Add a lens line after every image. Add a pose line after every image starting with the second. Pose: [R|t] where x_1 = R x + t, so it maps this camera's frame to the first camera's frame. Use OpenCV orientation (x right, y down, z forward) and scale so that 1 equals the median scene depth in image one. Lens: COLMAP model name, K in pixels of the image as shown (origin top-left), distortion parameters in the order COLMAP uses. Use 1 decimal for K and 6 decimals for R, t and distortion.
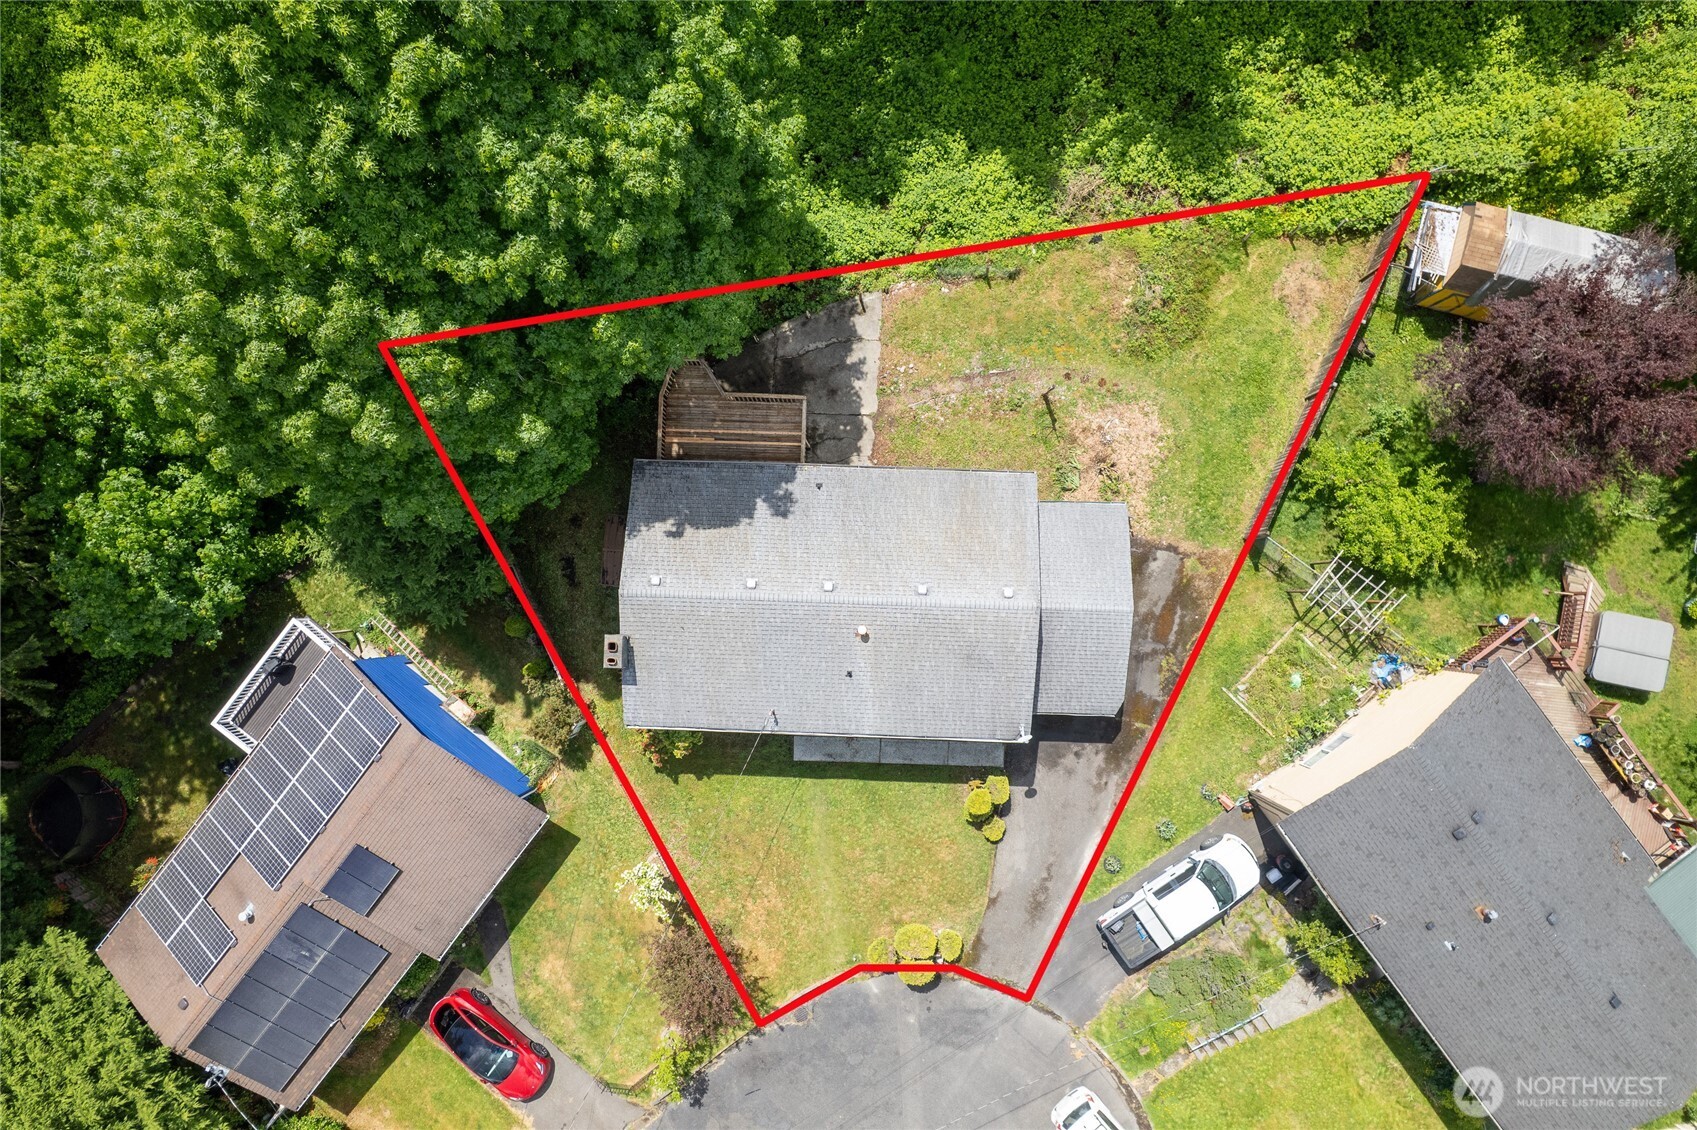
lens RADIAL K [[1055.1, 0, 848.5], [0, 1055.1, 565.0], [0, 0, 1]] dist [-0.022041, 0.001278]
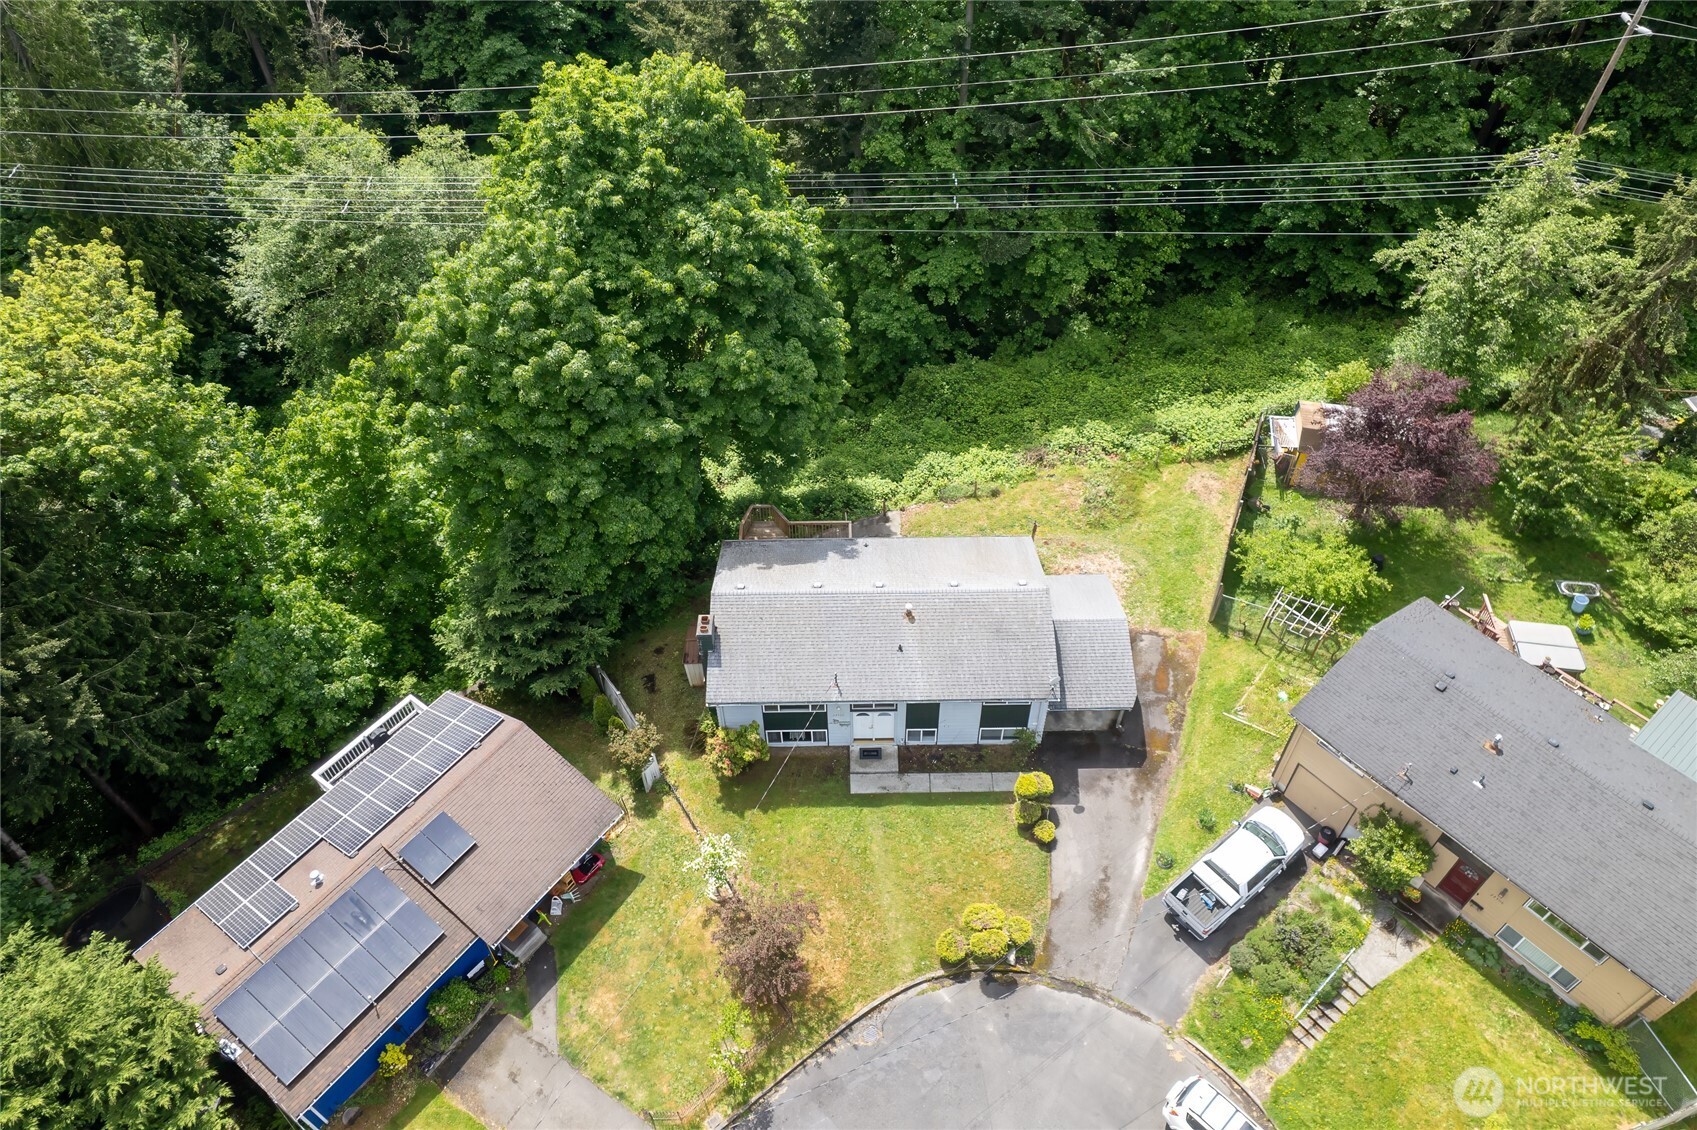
lens RADIAL K [[1066.7, 0, 854.6], [0, 1066.7, 596.9], [0, 0, 1]] dist [-0.004339, -0.001479]
pose [[0.999003, -0.026706, 0.035770, -0.082845], [0.043625, 0.753994, -0.655431, 0.761178], [-0.009466, 0.656338, 0.754408, 0.046348]]
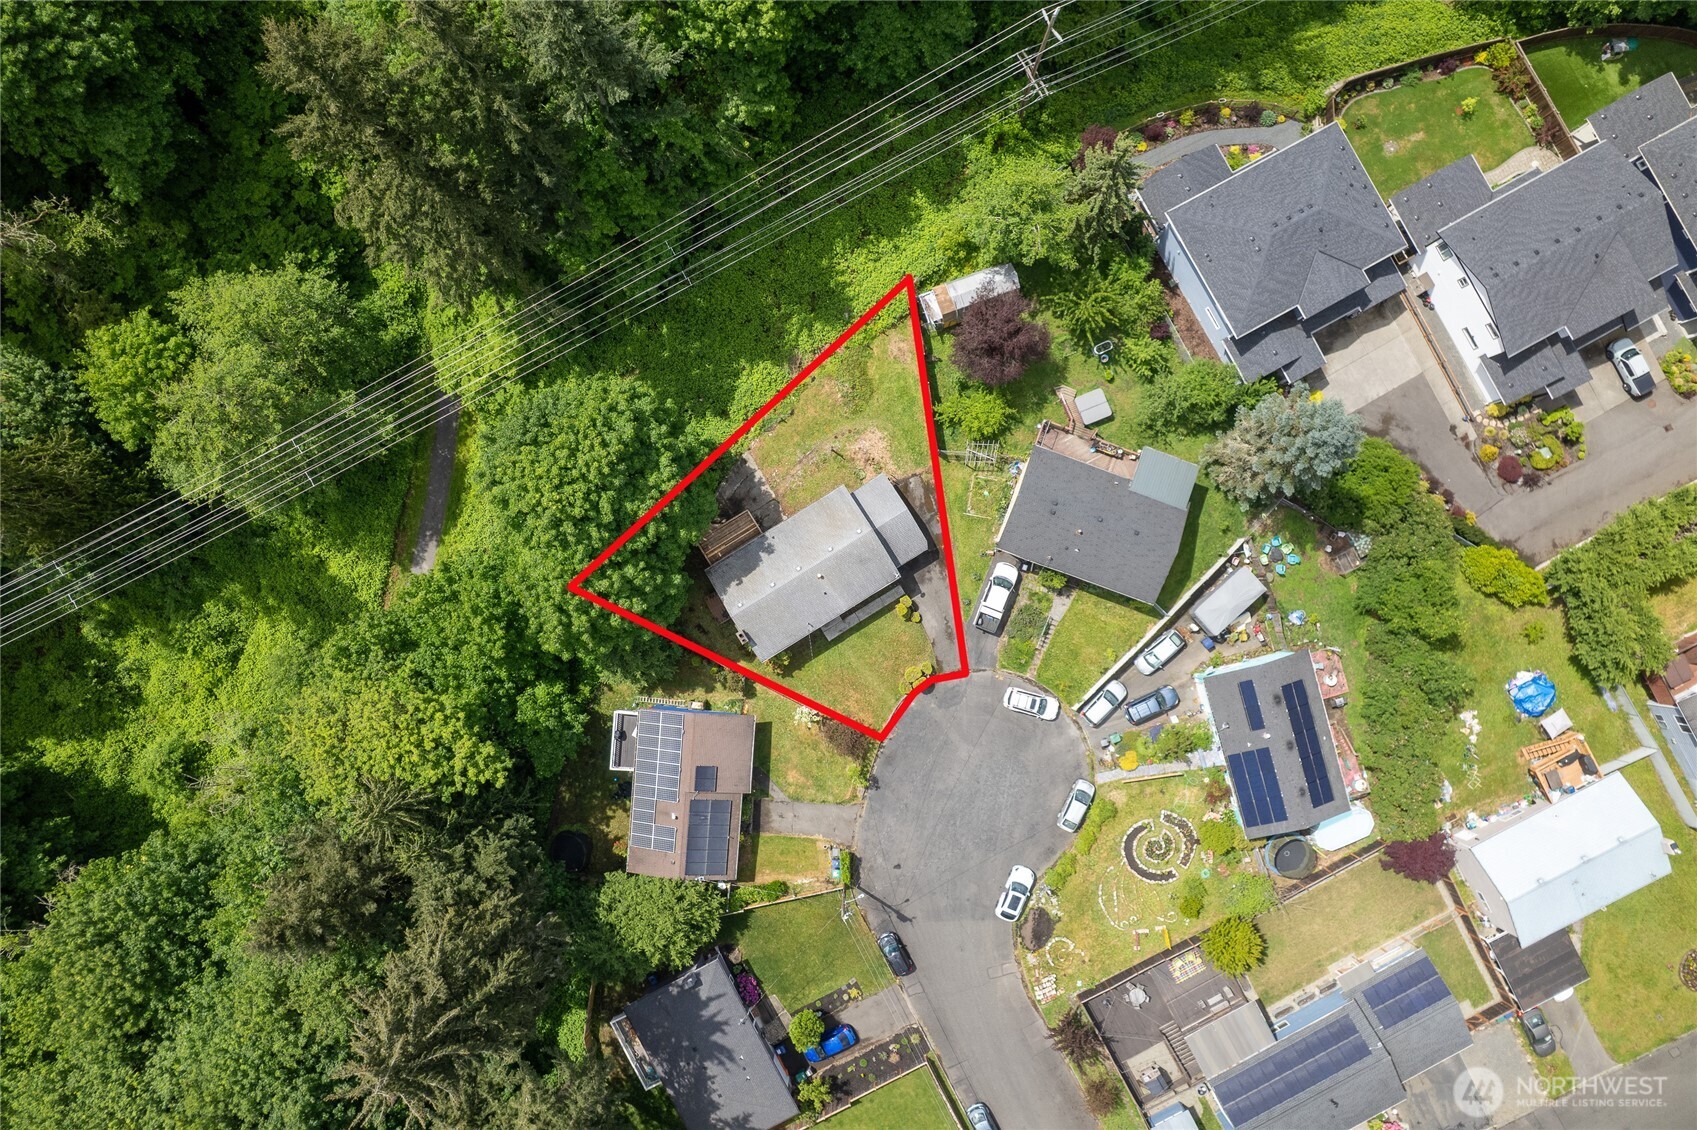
lens RADIAL K [[1055.1, 0, 848.5], [0, 1055.1, 565.0], [0, 0, 1]] dist [-0.022041, 0.001278]
pose [[0.830917, -0.555912, 0.023192, 0.023296], [0.556070, 0.831136, -0.000411, 0.070851], [-0.019047, 0.013238, 0.999731, -1.343979]]
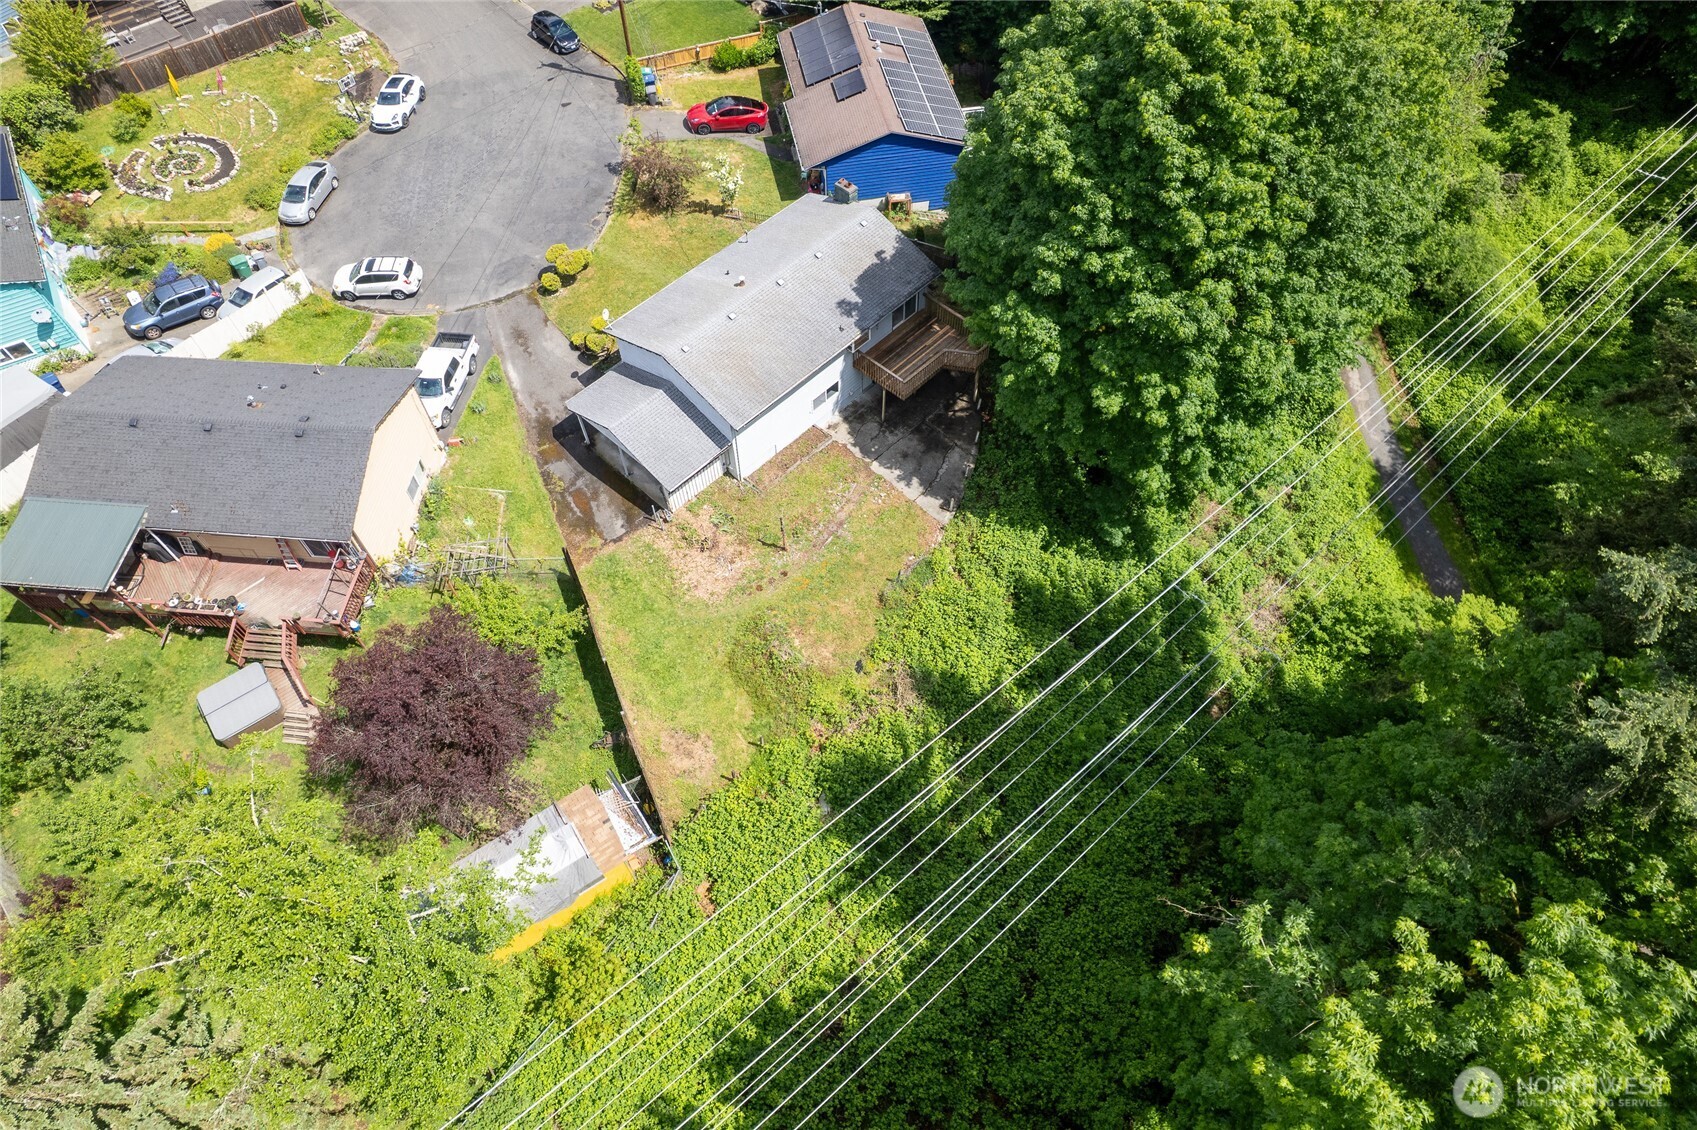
lens RADIAL K [[1025.2, 0, 848.5], [0, 1025.2, 565.0], [0, 0, 1]] dist [-0.000061, -0.000486]
pose [[-0.657854, 0.651082, -0.378577, 0.607807], [-0.751053, -0.529687, 0.394145, -0.702113], [0.056093, 0.543621, 0.837454, 0.049063]]
